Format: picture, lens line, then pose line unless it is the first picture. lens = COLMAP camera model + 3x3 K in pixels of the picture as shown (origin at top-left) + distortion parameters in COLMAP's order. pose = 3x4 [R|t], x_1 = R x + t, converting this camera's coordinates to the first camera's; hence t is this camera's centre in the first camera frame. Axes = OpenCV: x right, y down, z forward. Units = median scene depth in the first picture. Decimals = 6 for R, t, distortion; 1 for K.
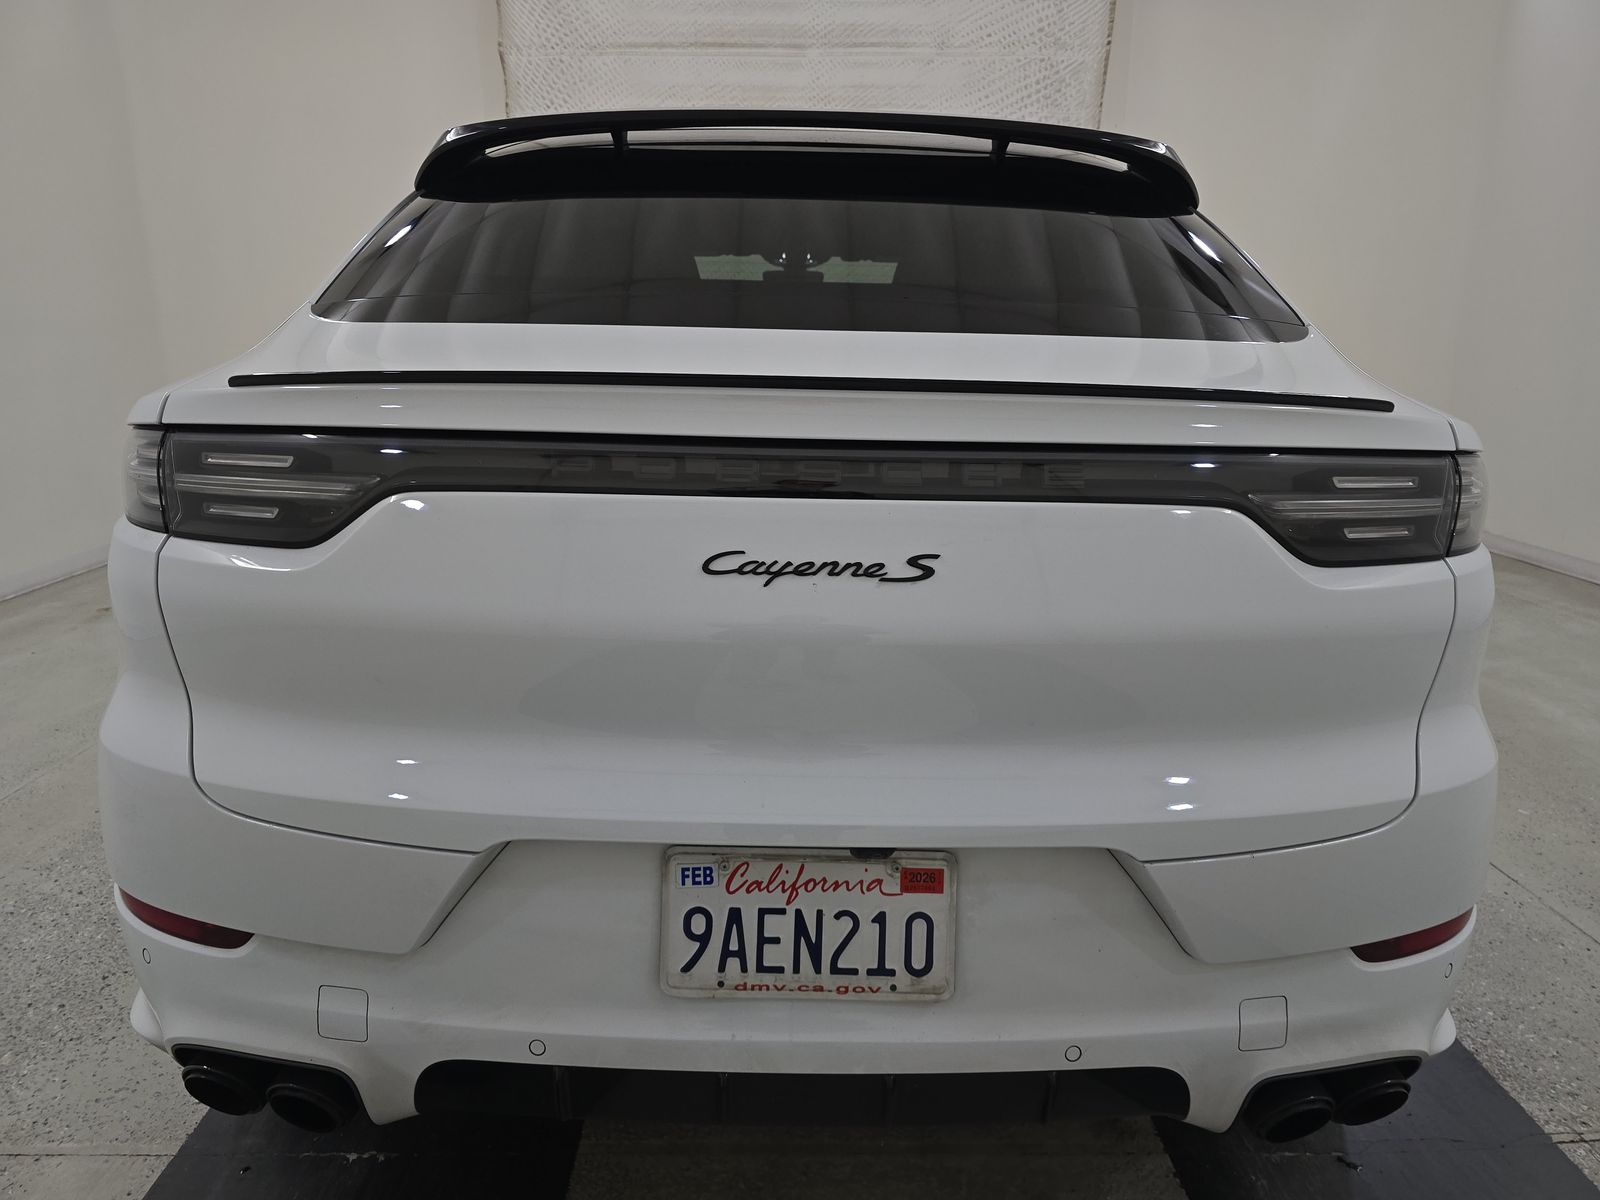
lens RADIAL K [[1083.7, 0, 793.6], [0, 1083.7, 566.0], [0, 0, 1]] dist [0.038869, -0.028218]
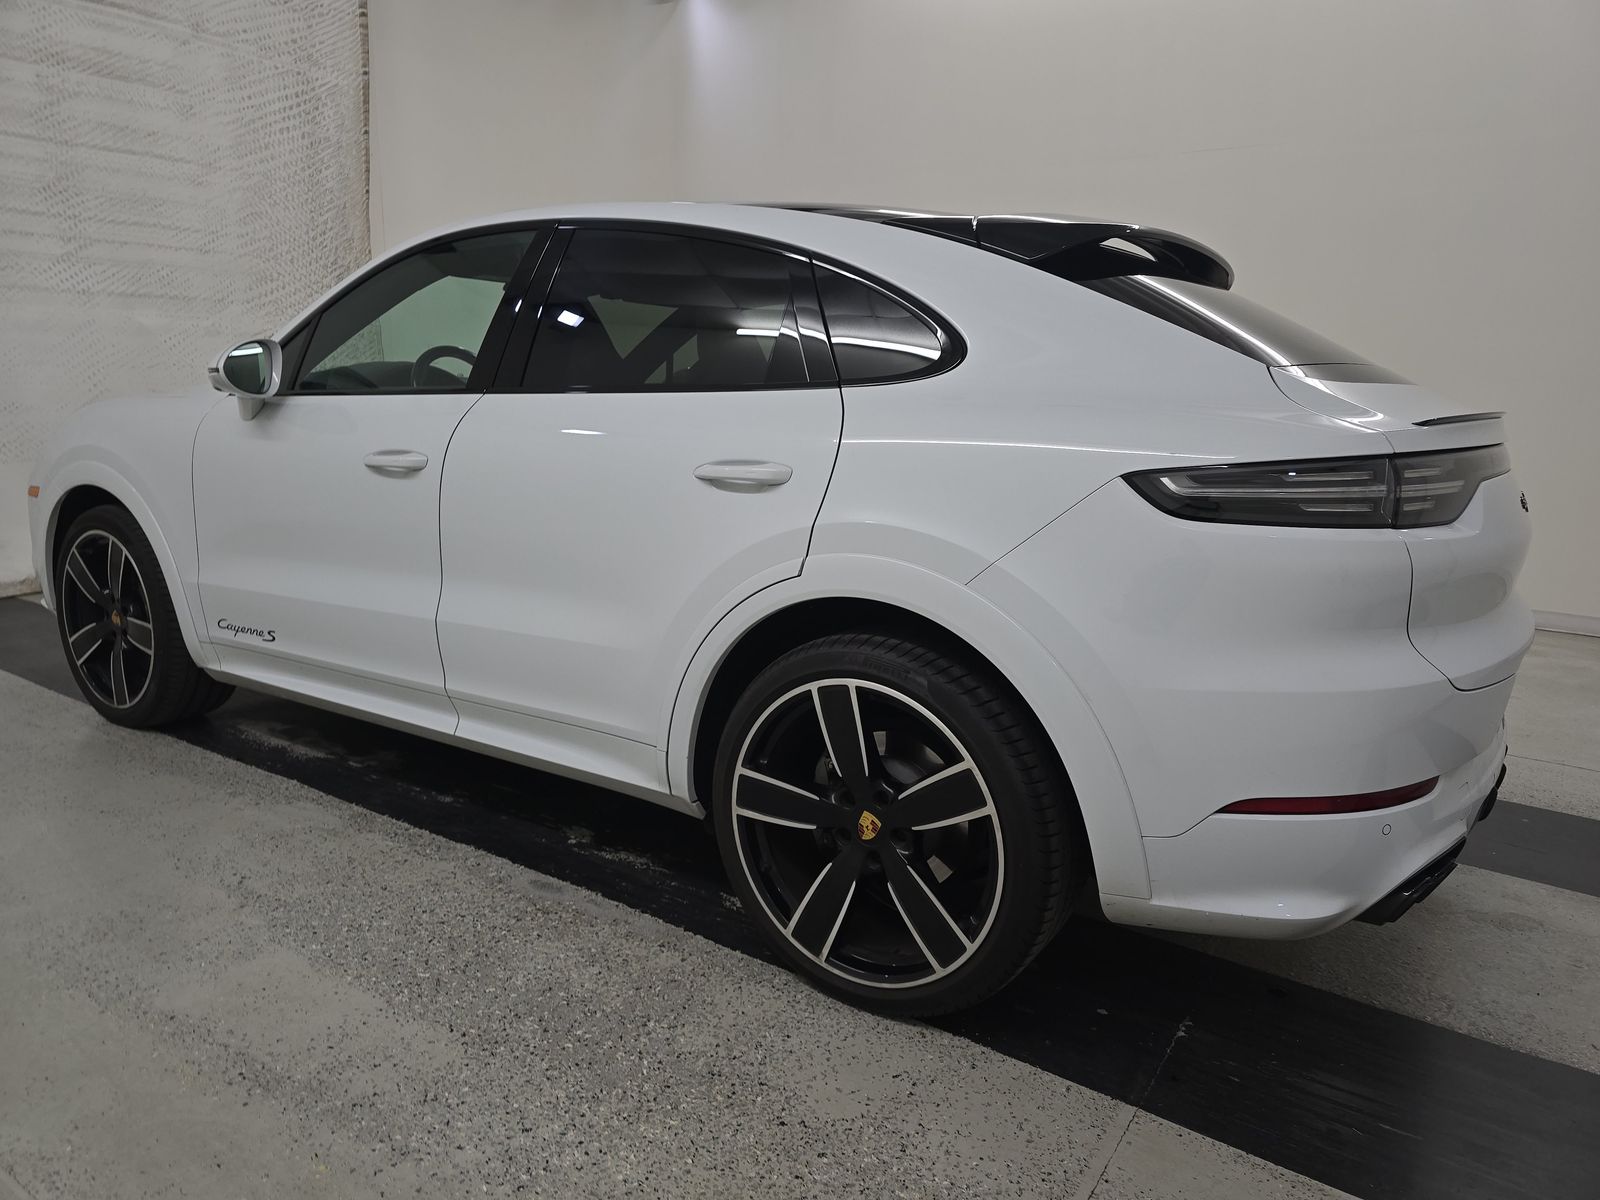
lens RADIAL K [[1083.7, 0, 784.8], [0, 1083.7, 581.1], [0, 0, 1]] dist [0.038869, -0.028218]
pose [[0.559205, -0.138712, 0.817342, -0.381966], [0.143964, 0.987172, 0.069037, -0.030672], [-0.816434, 0.079062, 0.572001, 0.144360]]
